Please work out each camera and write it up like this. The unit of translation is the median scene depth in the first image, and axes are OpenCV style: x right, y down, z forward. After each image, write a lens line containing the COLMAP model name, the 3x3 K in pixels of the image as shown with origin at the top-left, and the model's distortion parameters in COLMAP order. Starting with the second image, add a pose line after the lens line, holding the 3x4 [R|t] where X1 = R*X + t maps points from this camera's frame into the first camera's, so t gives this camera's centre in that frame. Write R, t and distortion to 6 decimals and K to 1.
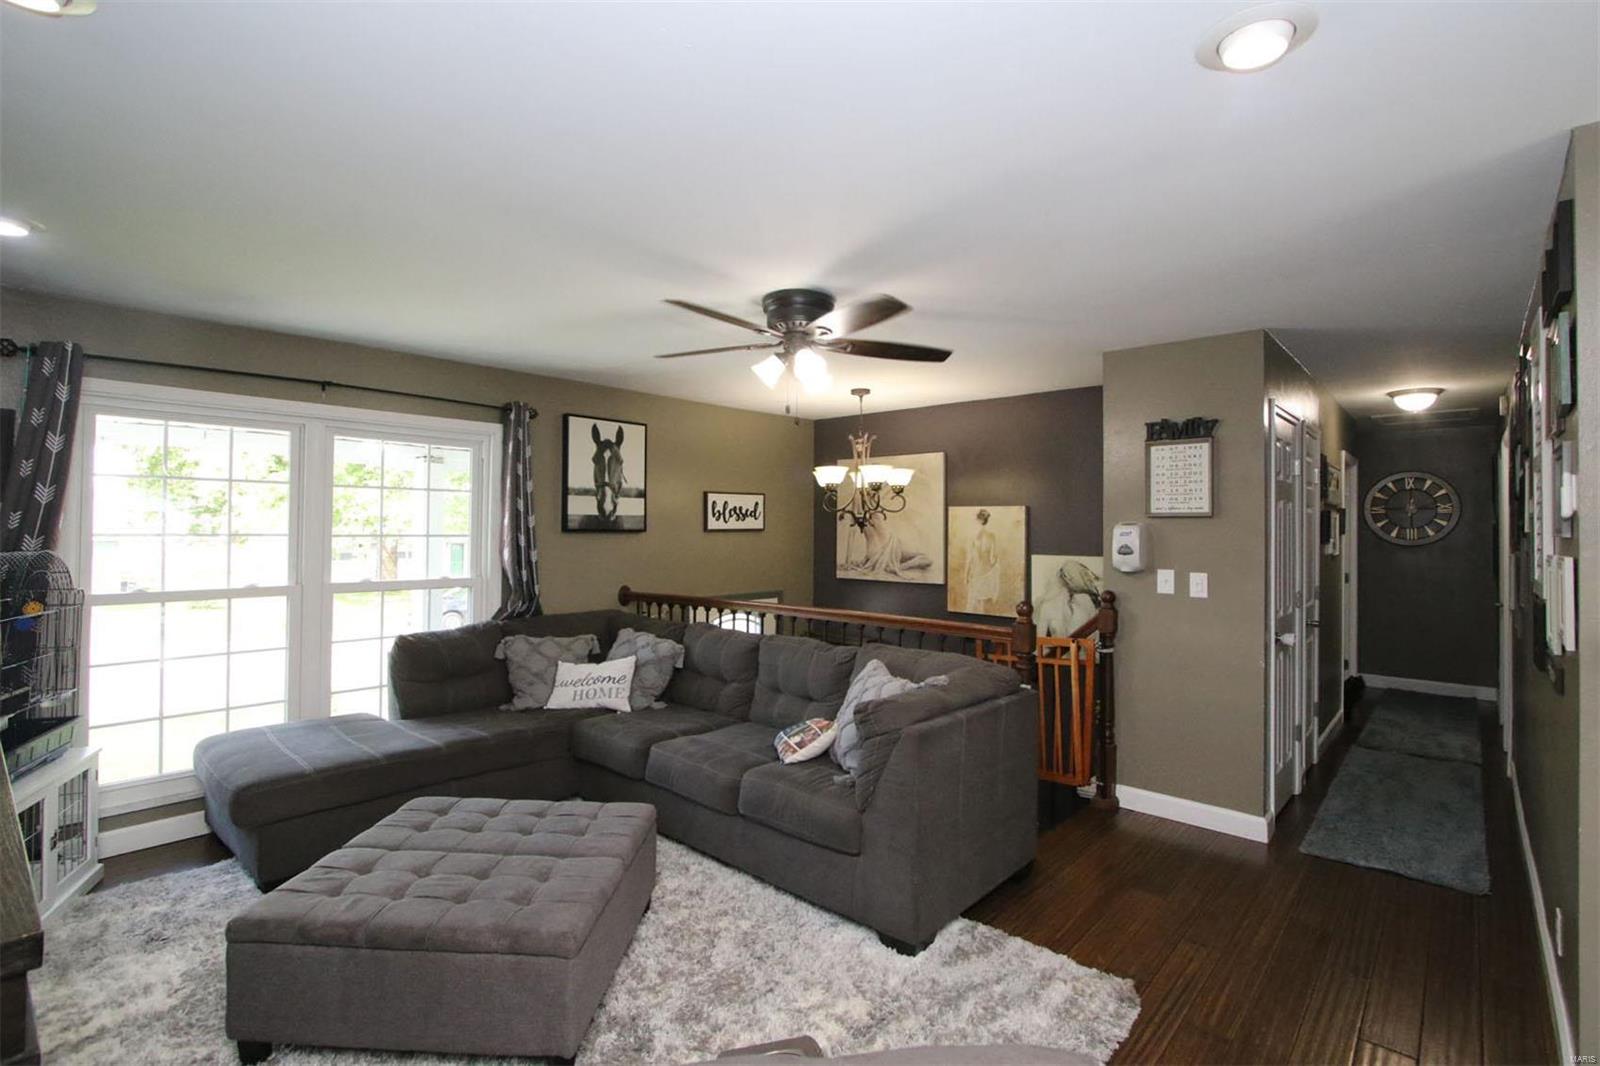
lens RADIAL K [[723.8, 0, 800.0], [0, 723.8, 533.0], [0, 0, 1]] dist [-0.000013, -0.000011]
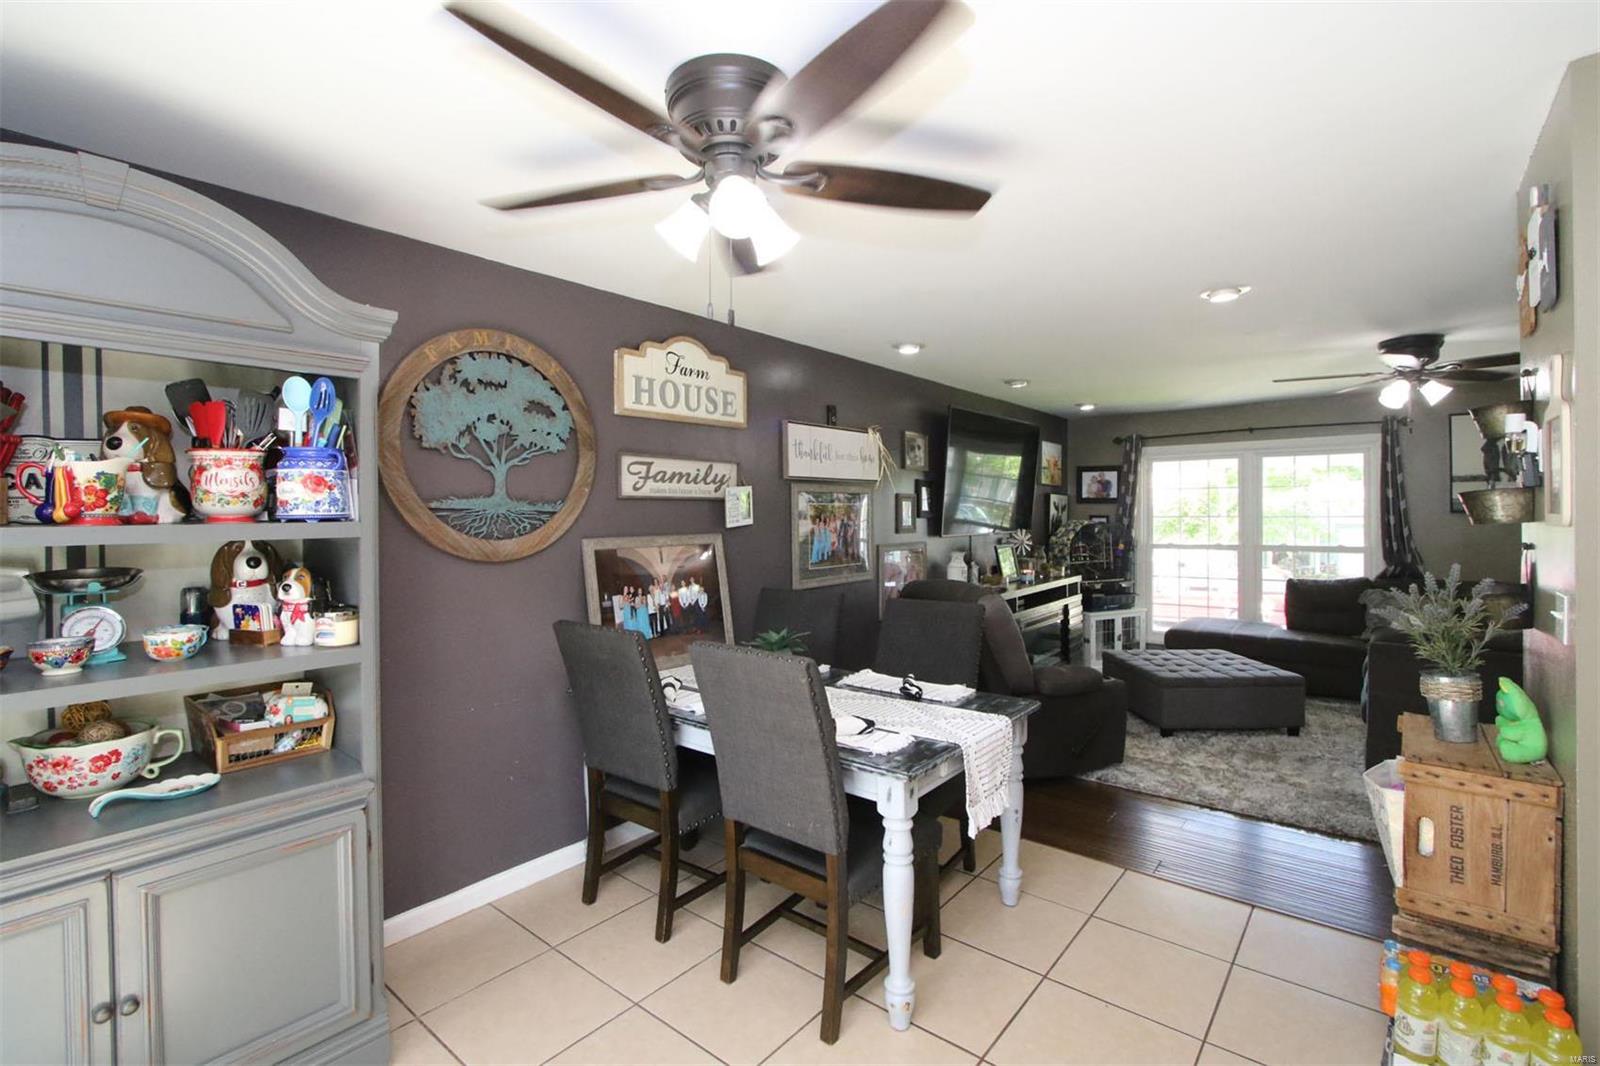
lens RADIAL K [[723.8, 0, 800.0], [0, 723.8, 533.0], [0, 0, 1]] dist [-0.000013, -0.000011]
pose [[0.055022, 0.017798, -0.998327, 1.009506], [0.002525, 0.999835, 0.017964, 0.009571], [0.998482, -0.003509, 0.054968, -0.177646]]
